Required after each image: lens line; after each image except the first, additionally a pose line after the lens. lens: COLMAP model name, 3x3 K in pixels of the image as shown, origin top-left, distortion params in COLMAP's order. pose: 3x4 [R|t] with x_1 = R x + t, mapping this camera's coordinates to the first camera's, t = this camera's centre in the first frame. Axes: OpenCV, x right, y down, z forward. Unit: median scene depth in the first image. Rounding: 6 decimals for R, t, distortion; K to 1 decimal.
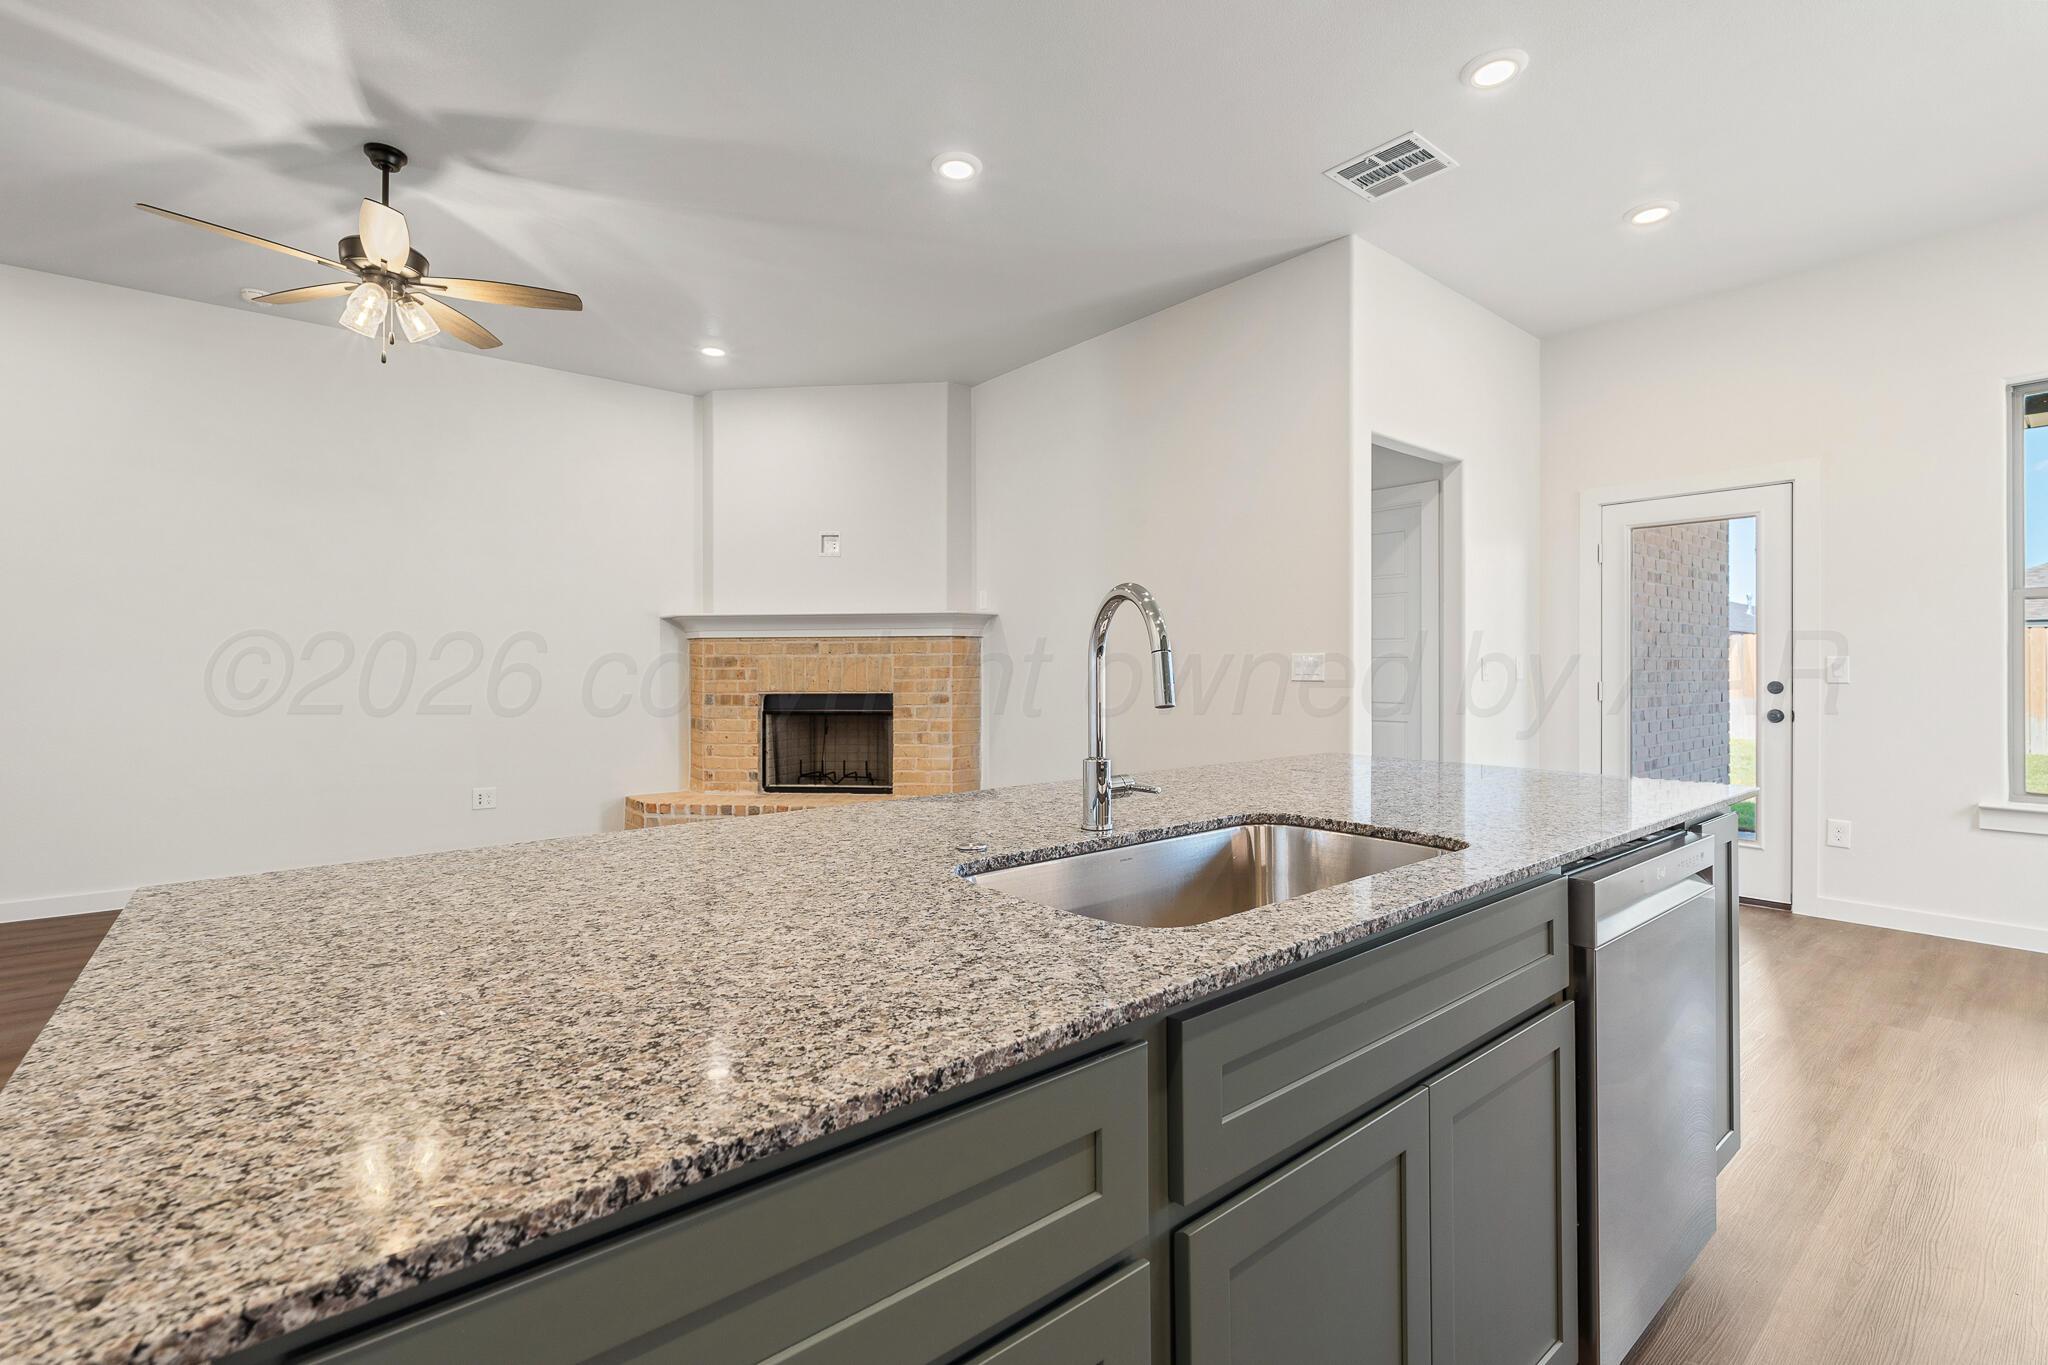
lens RADIAL K [[895.7, 0, 1028.9], [0, 895.7, 671.8], [0, 0, 1]] dist [-0.000790, -0.000123]
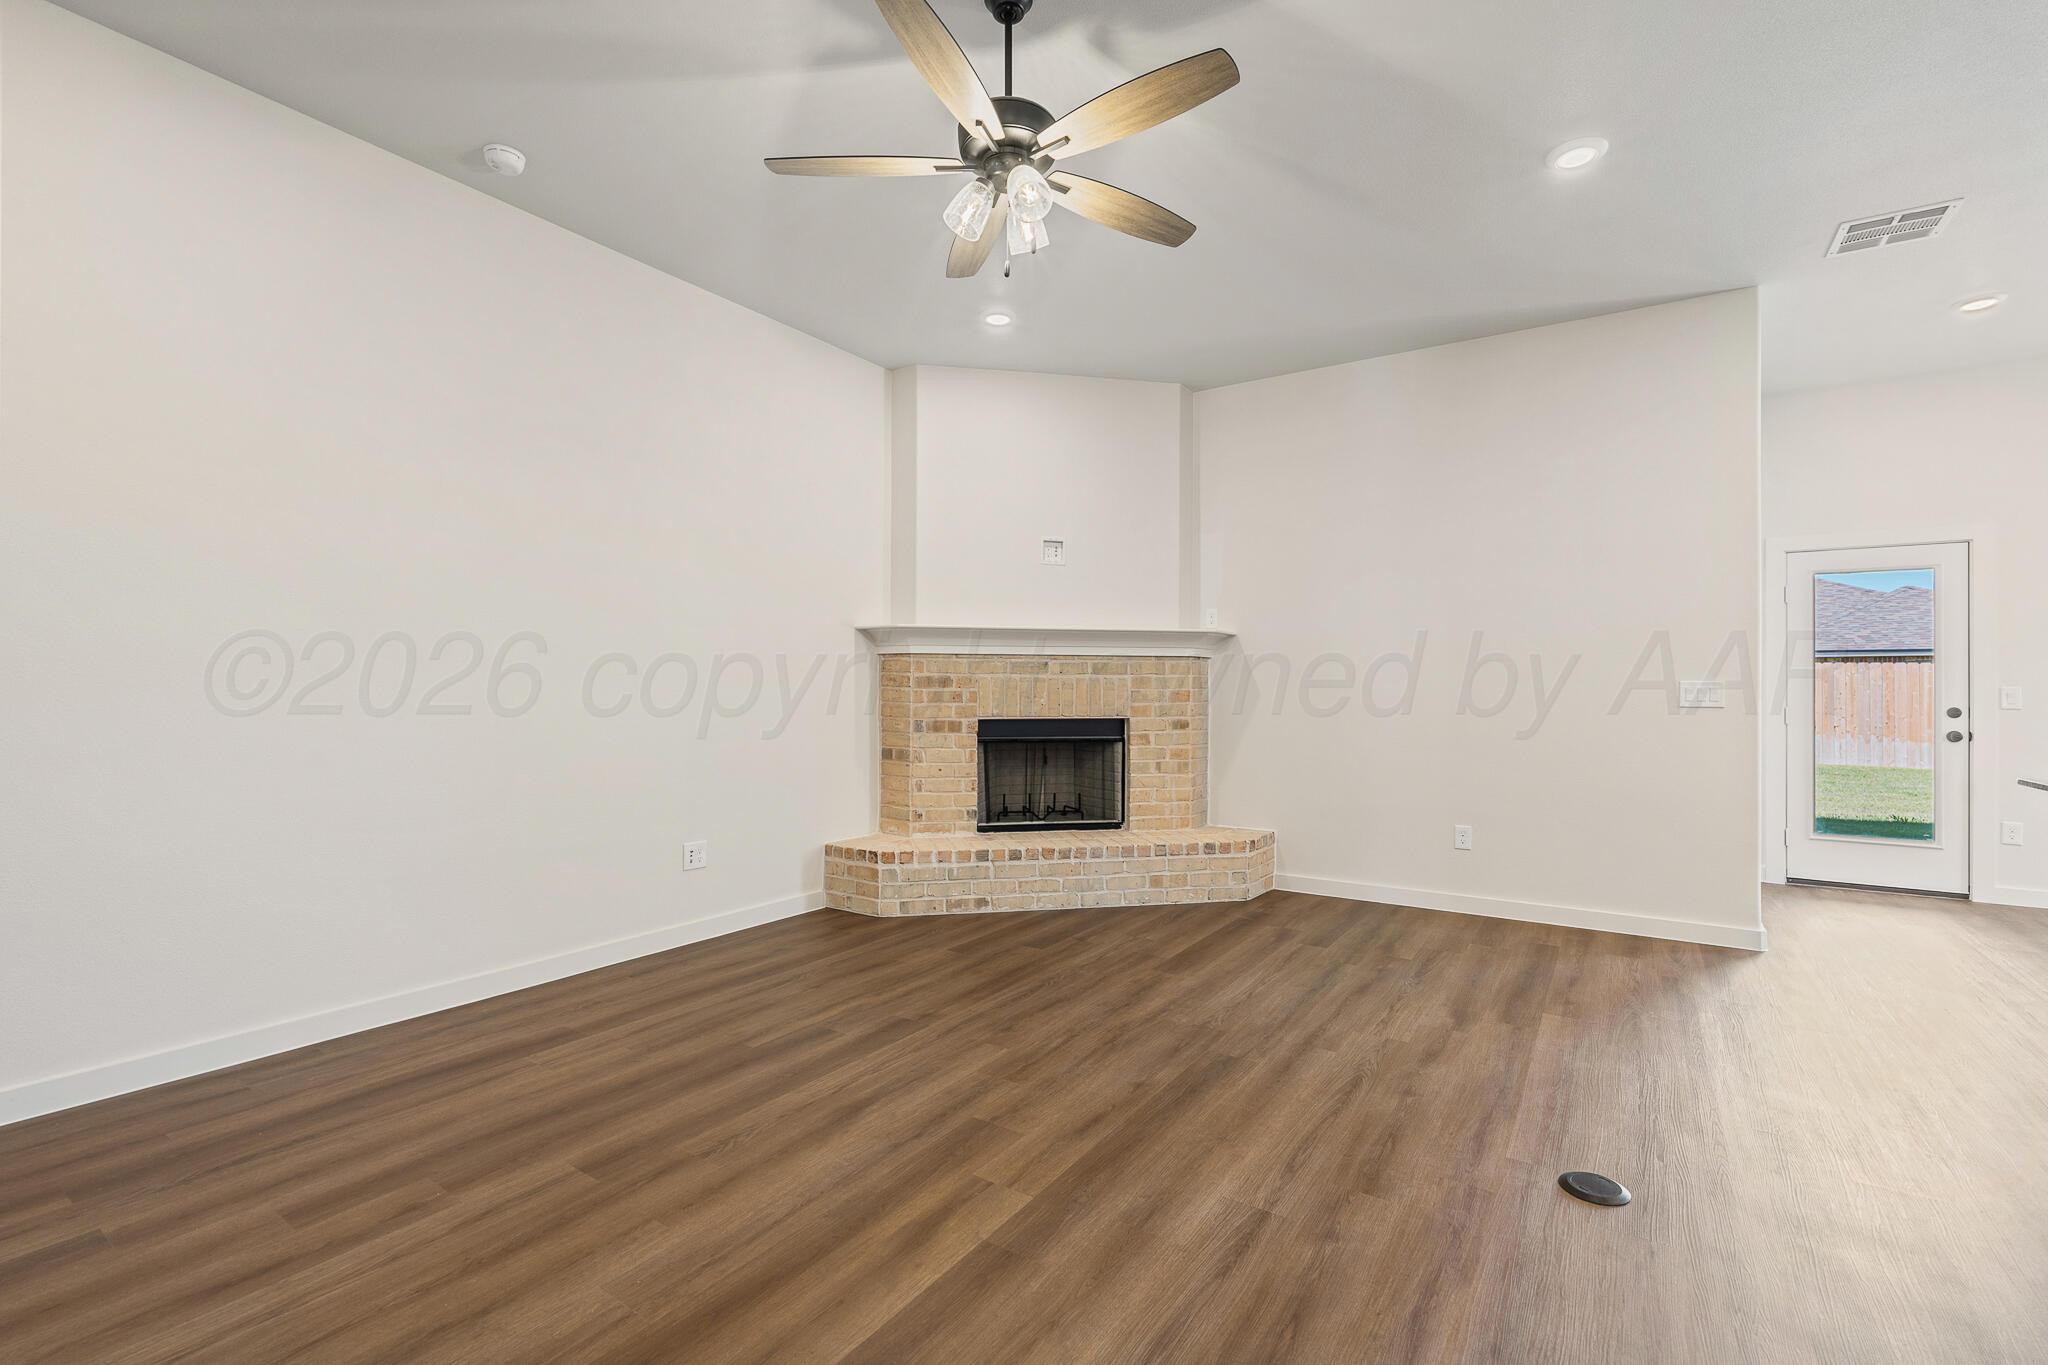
lens RADIAL K [[911.3, 0, 1018.1], [0, 911.3, 683.0], [0, 0, 1]] dist [0.002043, 0.001509]
pose [[0.956295, 0.008583, 0.292277, -0.527541], [-0.005895, 0.999932, -0.010077, -0.001795], [-0.292344, 0.007913, 0.956281, 0.146873]]
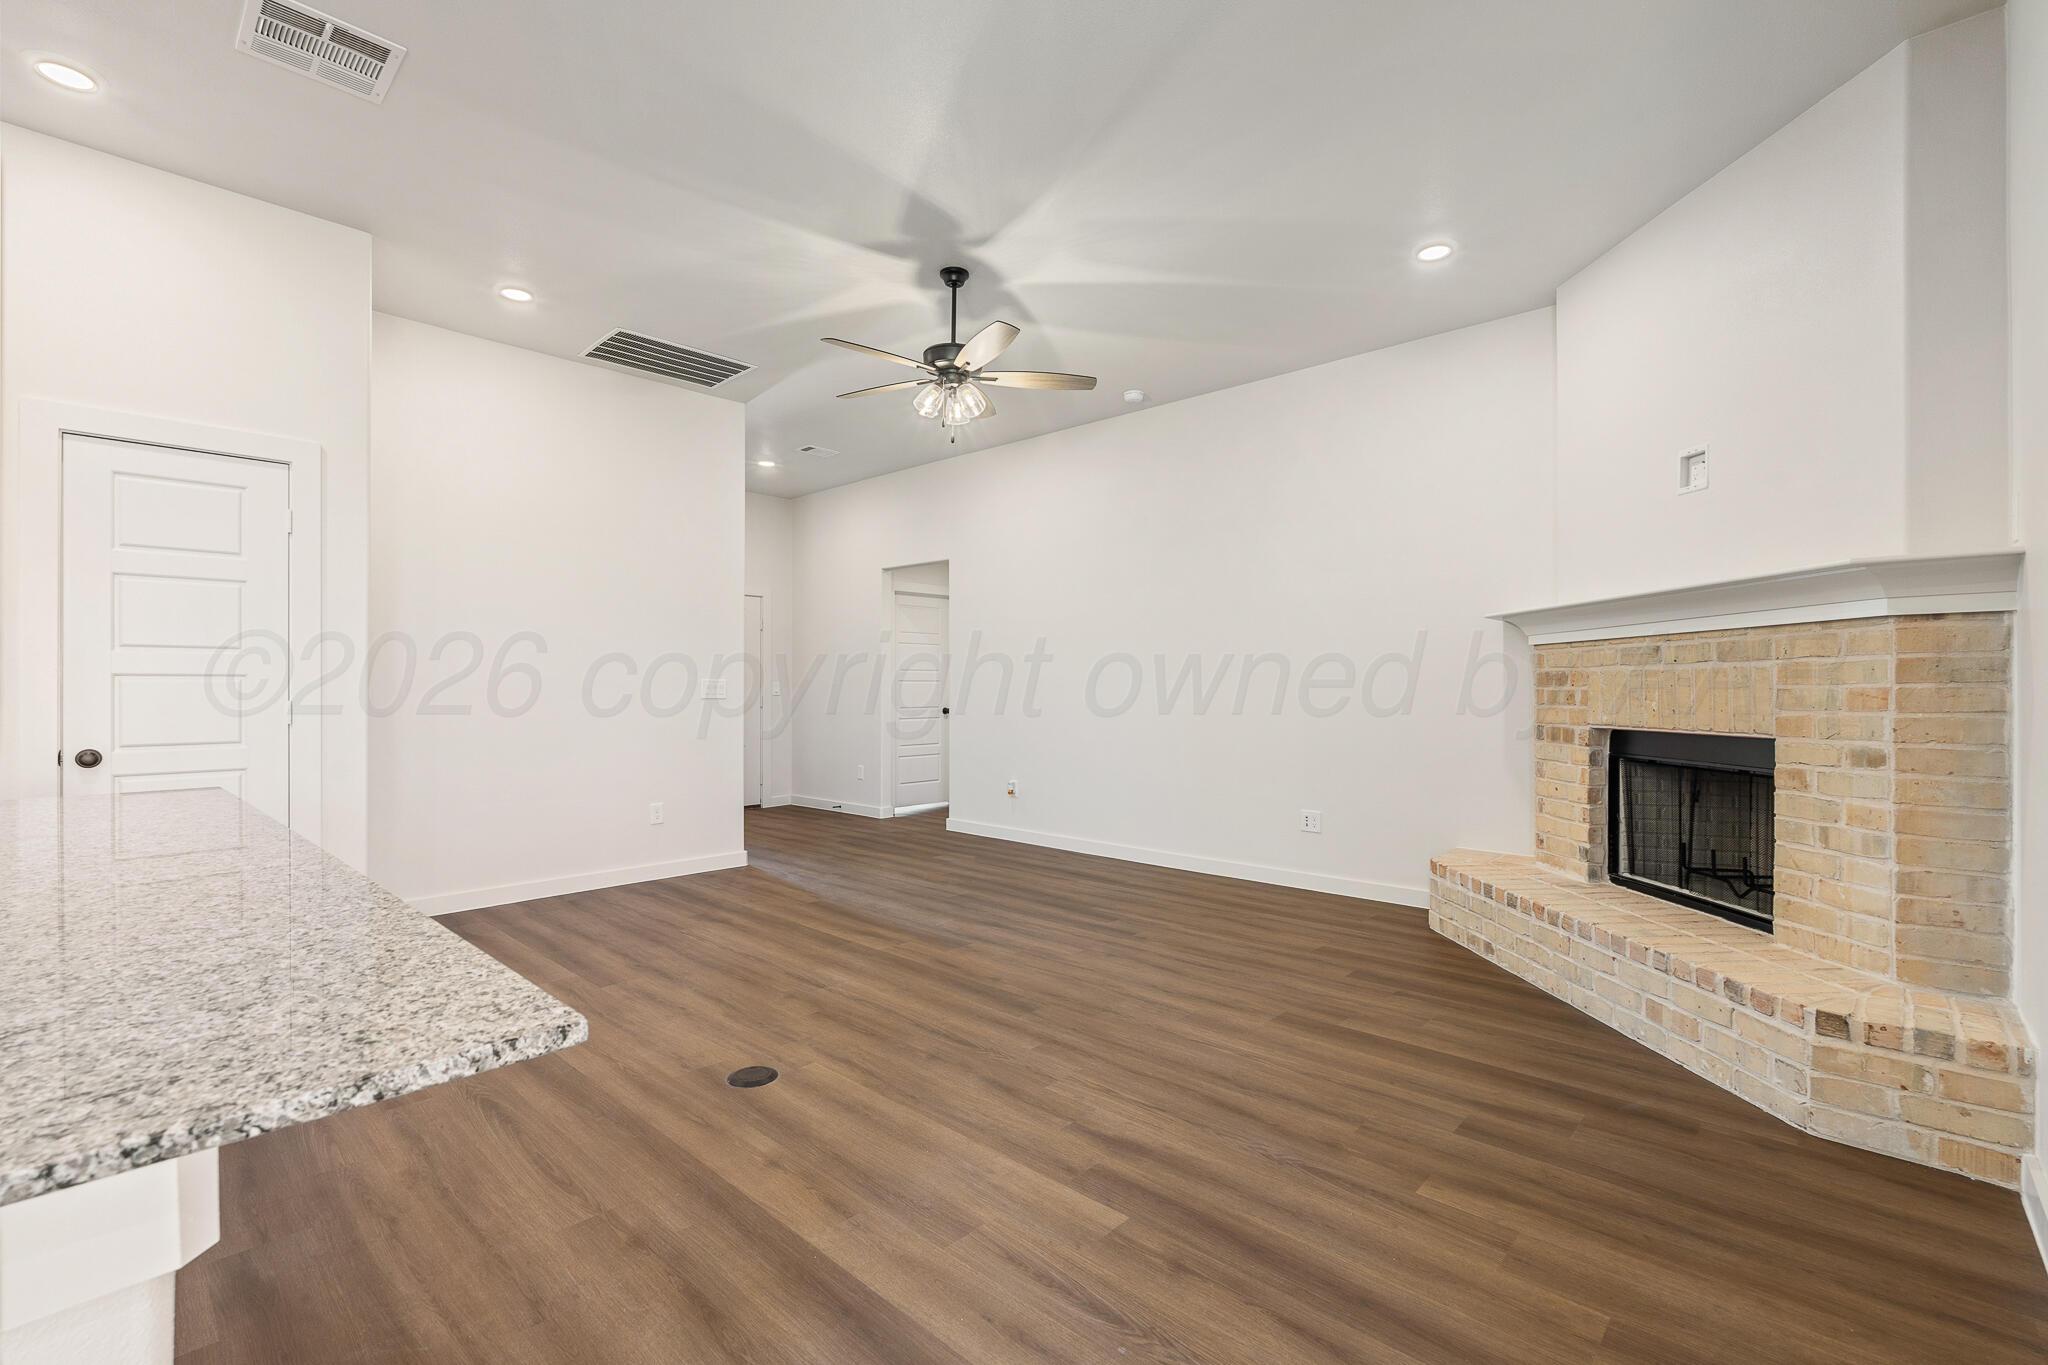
lens RADIAL K [[893.0, 0, 1024.0], [0, 893.0, 682.5], [0, 0, 1]] dist [-0.002643, -0.000024]
pose [[0.133232, -0.004043, -0.991077, 0.285369], [-0.003341, 0.999984, -0.004528, -0.003871], [0.991079, 0.003914, 0.133217, 0.512870]]
